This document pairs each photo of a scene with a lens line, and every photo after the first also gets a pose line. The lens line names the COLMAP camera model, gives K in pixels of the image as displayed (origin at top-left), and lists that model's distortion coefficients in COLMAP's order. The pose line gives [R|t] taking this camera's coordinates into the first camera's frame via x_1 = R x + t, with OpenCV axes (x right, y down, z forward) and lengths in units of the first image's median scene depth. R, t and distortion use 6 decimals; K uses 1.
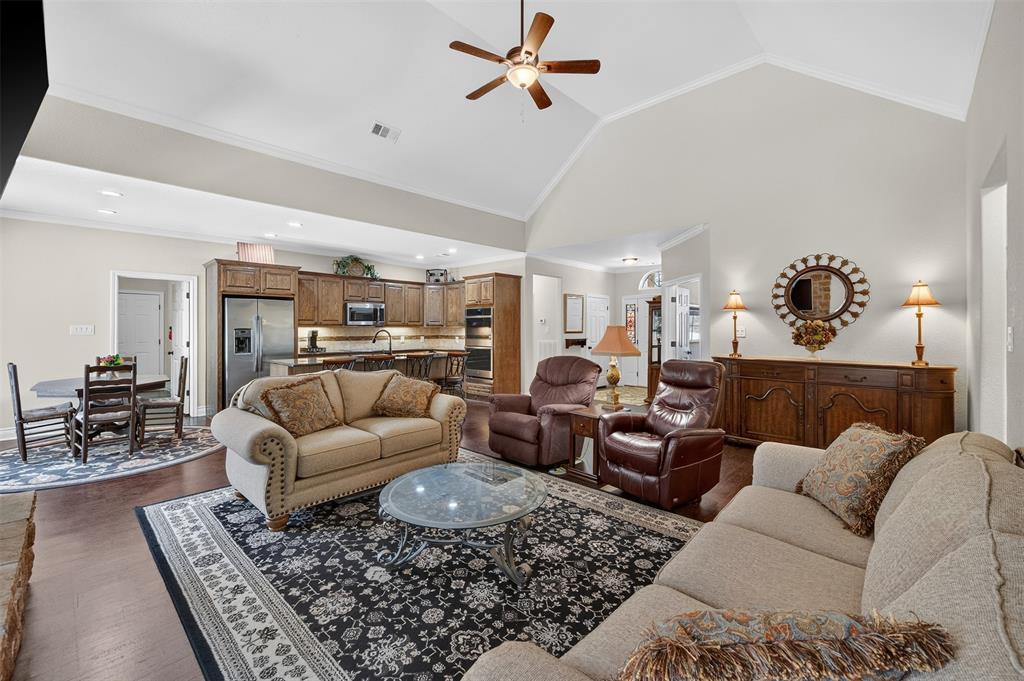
lens RADIAL K [[418.9, 0, 514.6], [0, 418.9, 331.4], [0, 0, 1]] dist [0.004006, -0.000775]
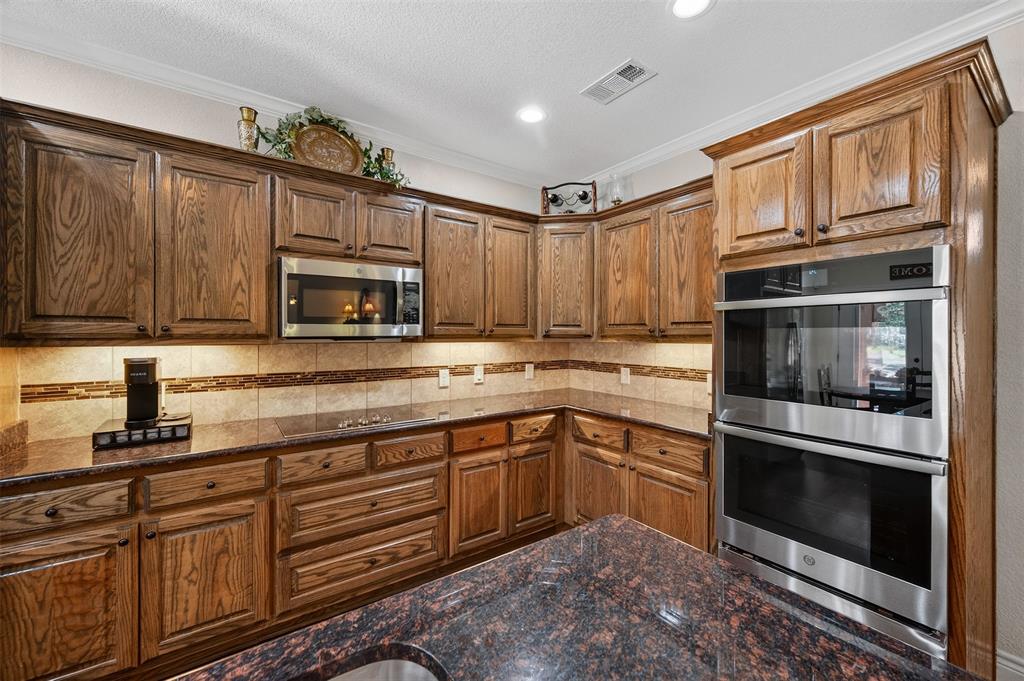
lens RADIAL K [[405.8, 0, 514.3], [0, 405.8, 334.0], [0, 0, 1]] dist [-0.002483, 0.000556]
pose [[0.981132, 0.001487, -0.193332, -0.275846], [-0.003157, 0.999960, -0.008328, -0.021516], [0.193312, 0.008781, 0.981098, 1.075637]]
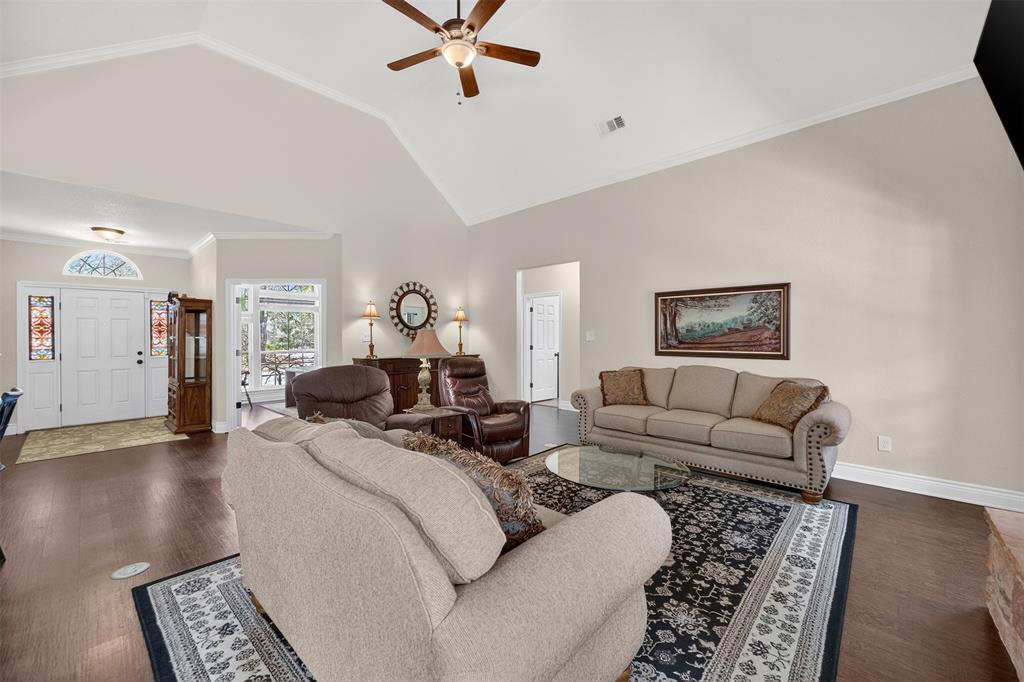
lens RADIAL K [[405.8, 0, 513.3], [0, 405.8, 338.2], [0, 0, 1]] dist [-0.002483, 0.000556]
pose [[-0.003536, -0.000921, 0.999993, -0.566390], [0.013195, 0.999912, 0.000968, 0.009277], [-0.999907, 0.013198, -0.003523, 0.581907]]
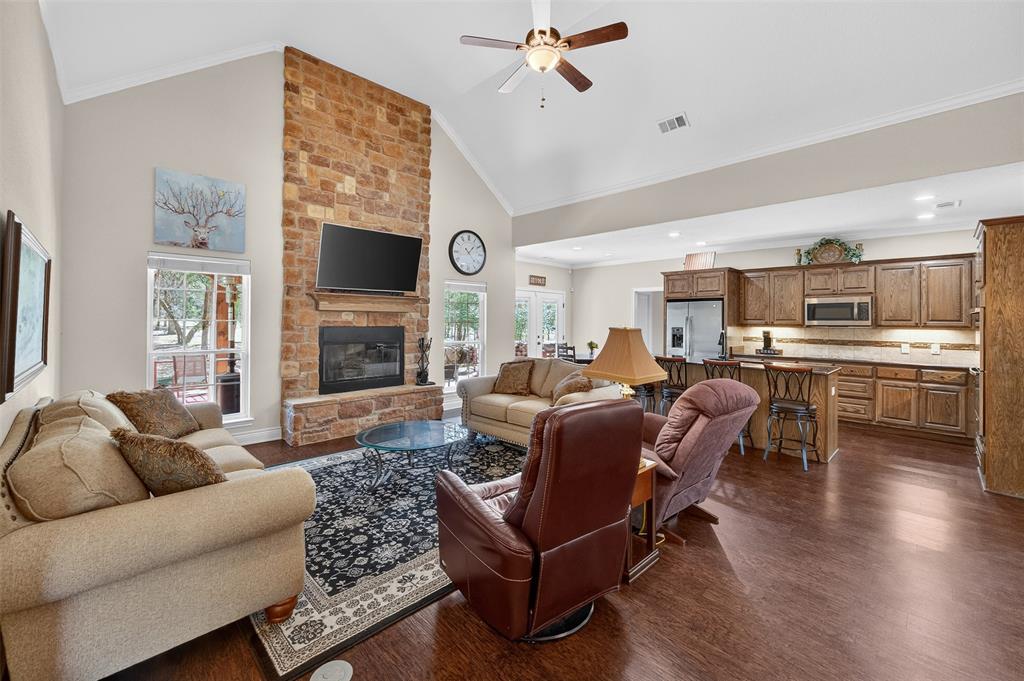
lens RADIAL K [[418.9, 0, 511.5], [0, 418.9, 315.7], [0, 0, 1]] dist [0.004006, -0.000775]
pose [[-0.036719, -0.015655, -0.999203, 0.626076], [-0.021016, 0.999668, -0.014890, -0.013118], [0.999105, 0.020452, -0.037036, 0.634384]]
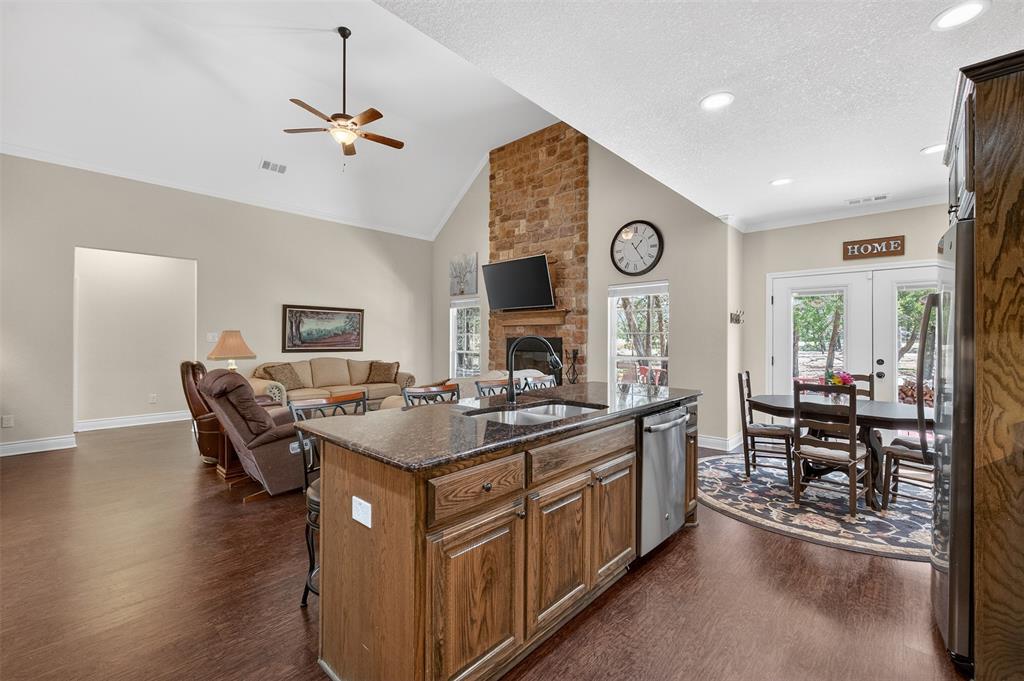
lens RADIAL K [[418.9, 0, 522.0], [0, 418.9, 337.0], [0, 0, 1]] dist [0.004006, -0.000775]
pose [[-0.999440, -0.005347, -0.033038, -0.318585], [-0.005617, 0.999952, 0.008075, -0.006136], [0.032993, 0.008256, -0.999421, 1.482774]]
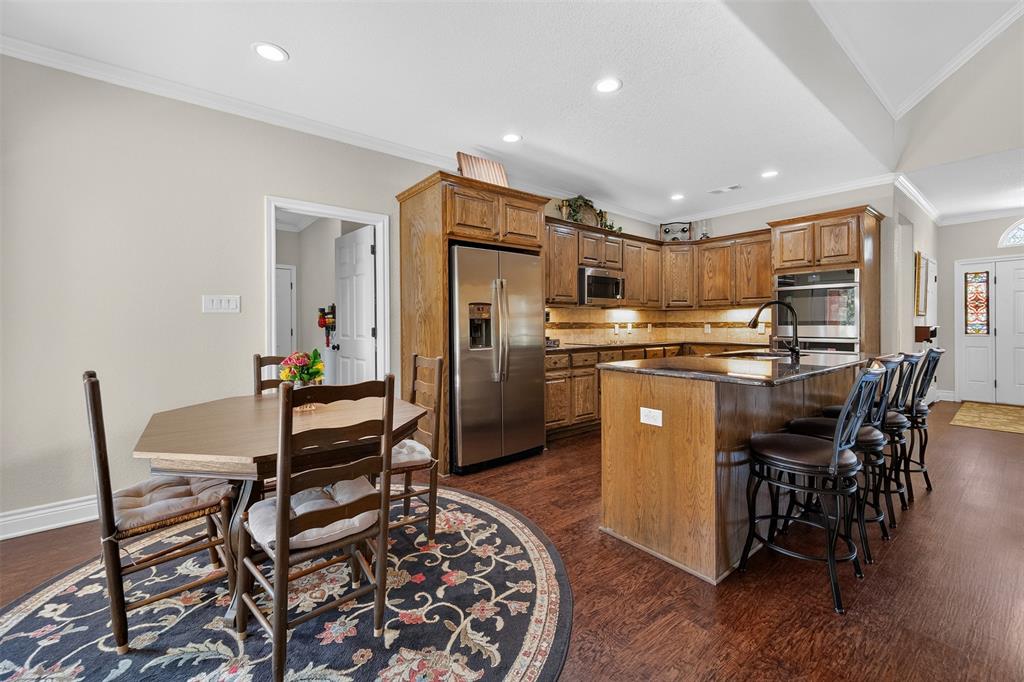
lens RADIAL K [[418.9, 0, 510.7], [0, 418.9, 326.3], [0, 0, 1]] dist [0.004006, -0.000775]
pose [[0.990796, -0.003614, -0.135312, -0.594343], [0.003362, 0.999992, -0.002092, 0.027619], [0.135319, 0.001618, 0.990801, 0.519415]]
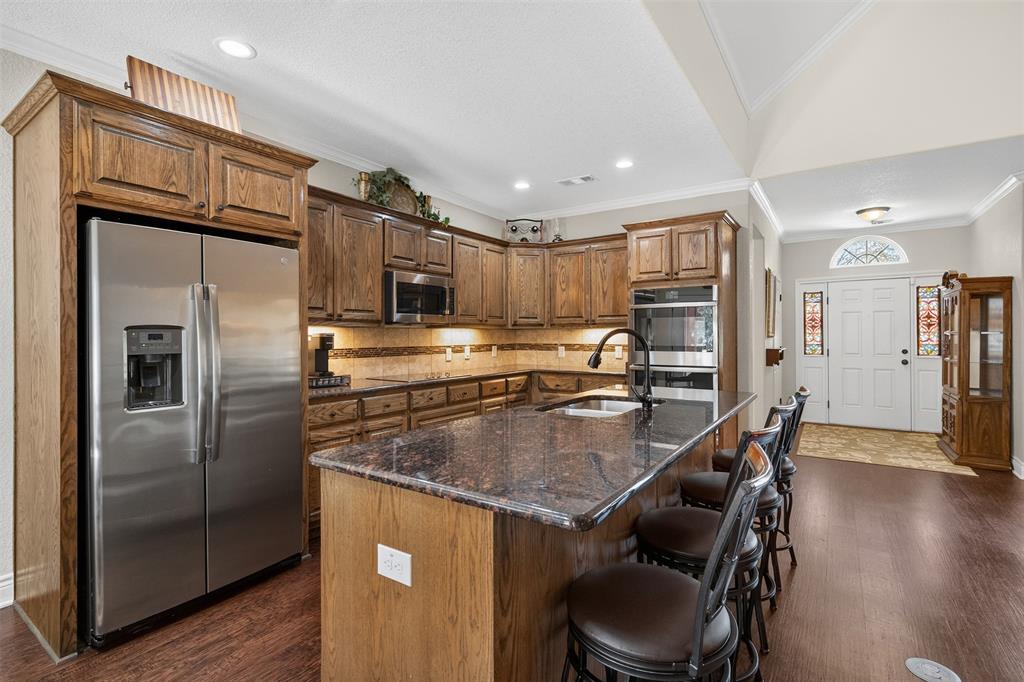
lens RADIAL K [[476.6, 0, 514.4], [0, 476.6, 333.2], [0, 0, 1]] dist [-0.000525, -0.000006]
pose [[0.986411, -0.002499, 0.164277, -0.498693], [0.004336, 0.999932, -0.010825, 0.003832], [-0.164239, 0.011390, 0.986355, 0.688661]]
